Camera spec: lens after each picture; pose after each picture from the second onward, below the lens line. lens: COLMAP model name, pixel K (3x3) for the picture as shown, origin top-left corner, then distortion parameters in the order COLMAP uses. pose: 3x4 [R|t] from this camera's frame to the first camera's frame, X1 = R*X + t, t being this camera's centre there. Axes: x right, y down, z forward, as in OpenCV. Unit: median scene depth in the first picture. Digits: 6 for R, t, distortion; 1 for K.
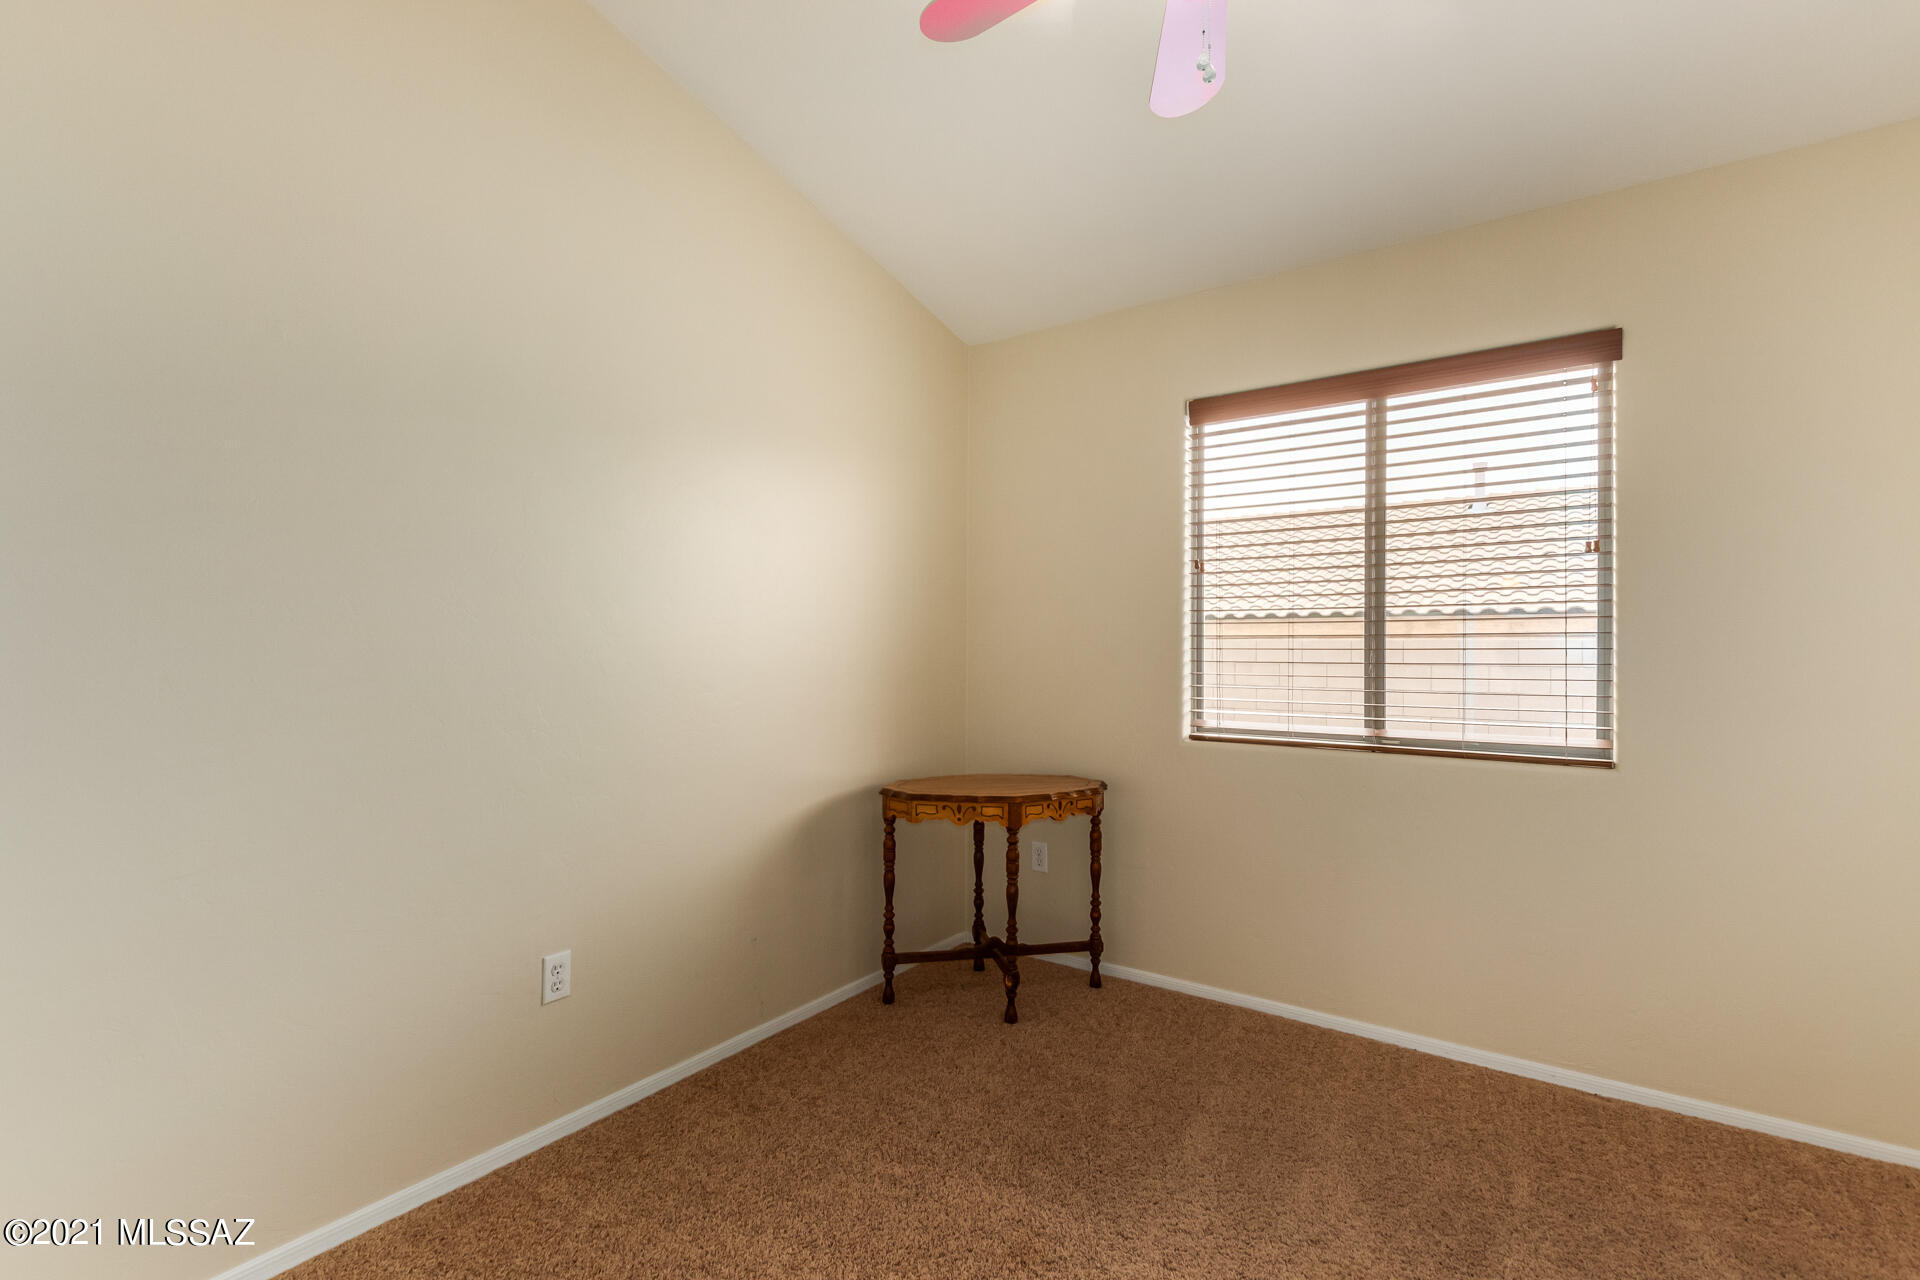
lens RADIAL K [[877.5, 0, 967.9], [0, 877.5, 651.6], [0, 0, 1]] dist [0.000540, -0.000021]
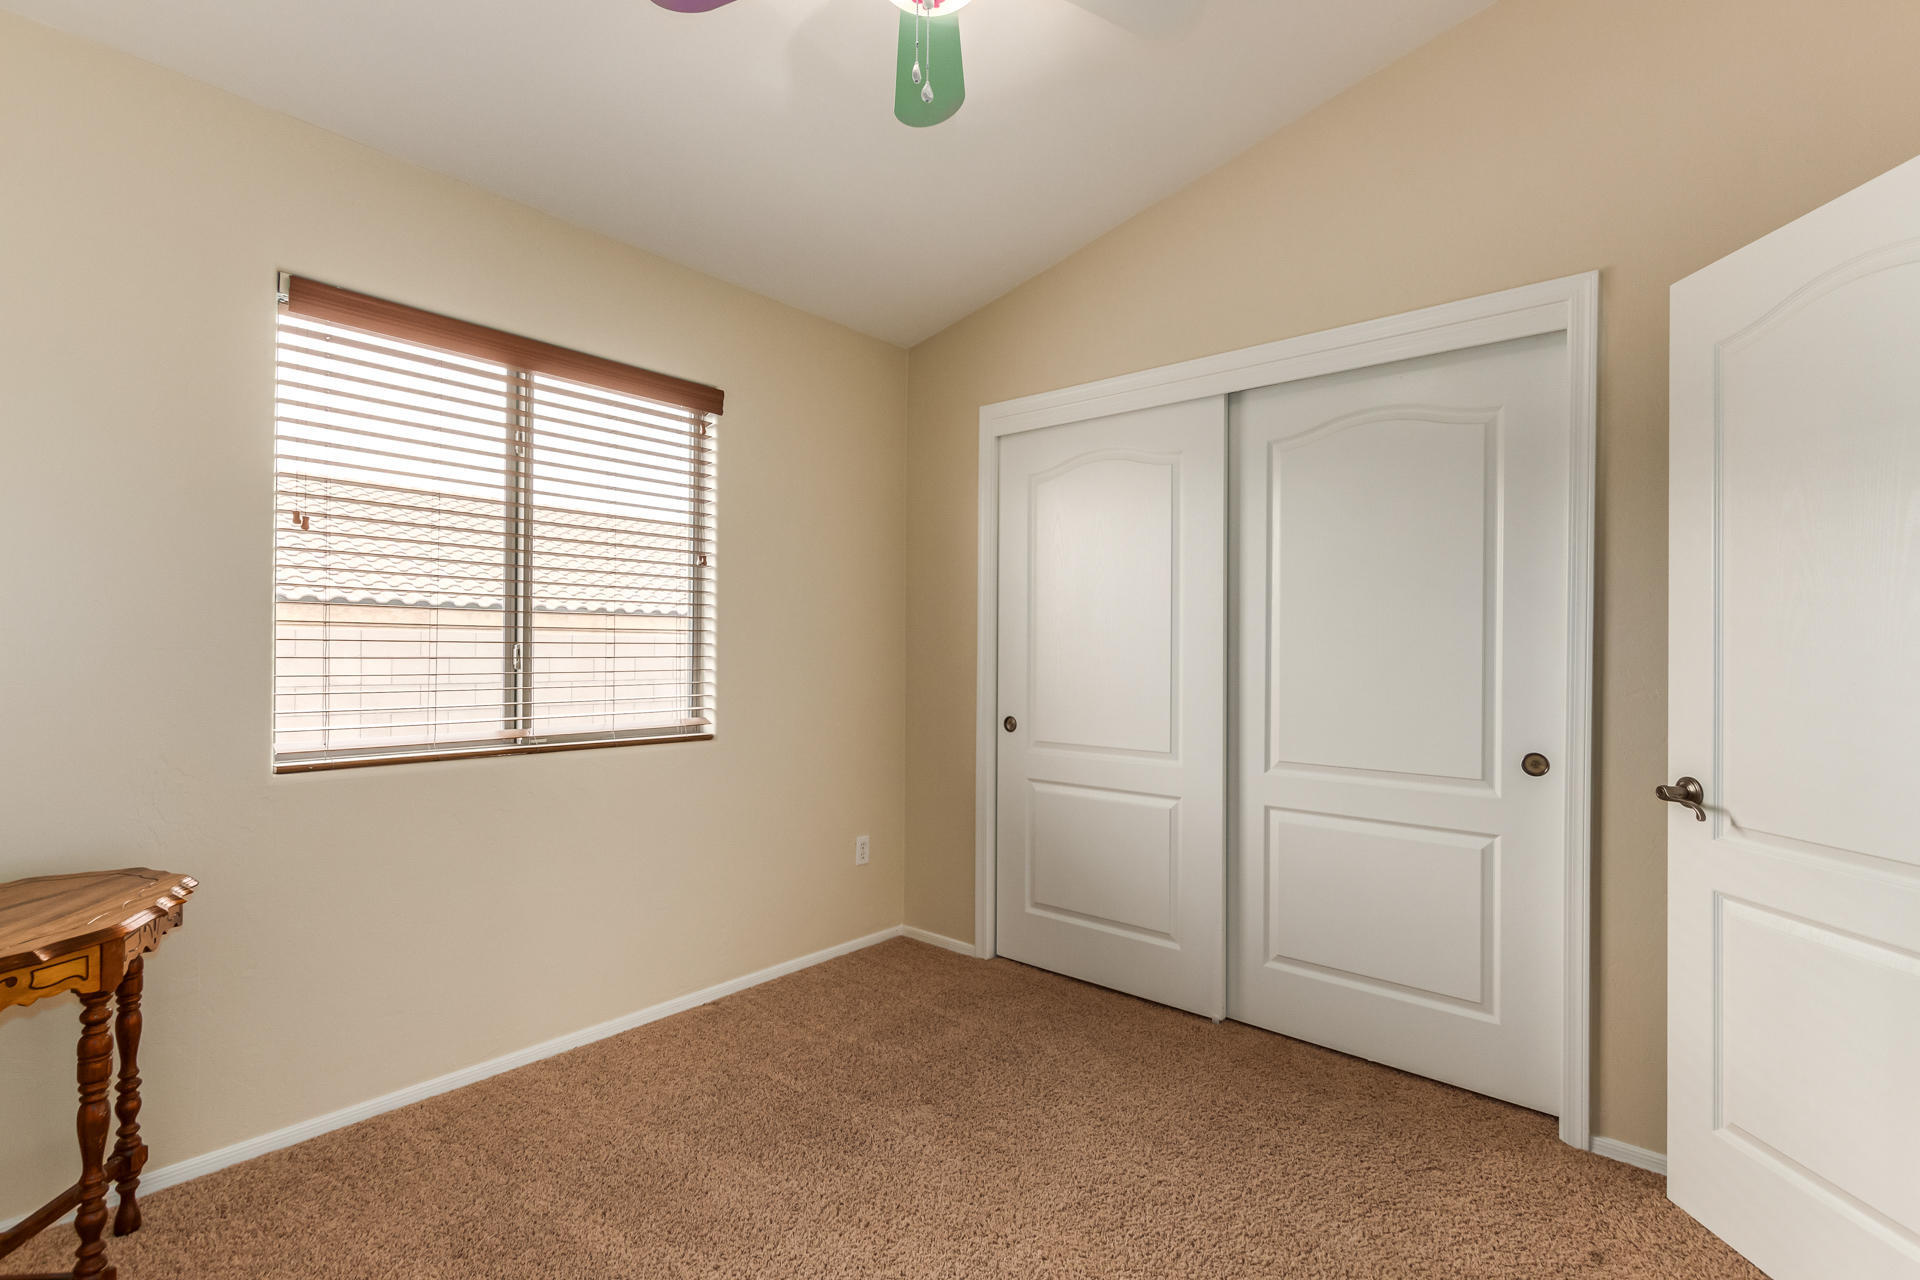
lens RADIAL K [[877.5, 0, 967.9], [0, 877.5, 651.6], [0, 0, 1]] dist [0.000540, -0.000021]
pose [[0.084840, -0.005690, 0.996378, -0.418319], [-0.008504, 0.999943, 0.006434, -0.003069], [-0.996358, -0.009020, 0.084787, 0.460232]]
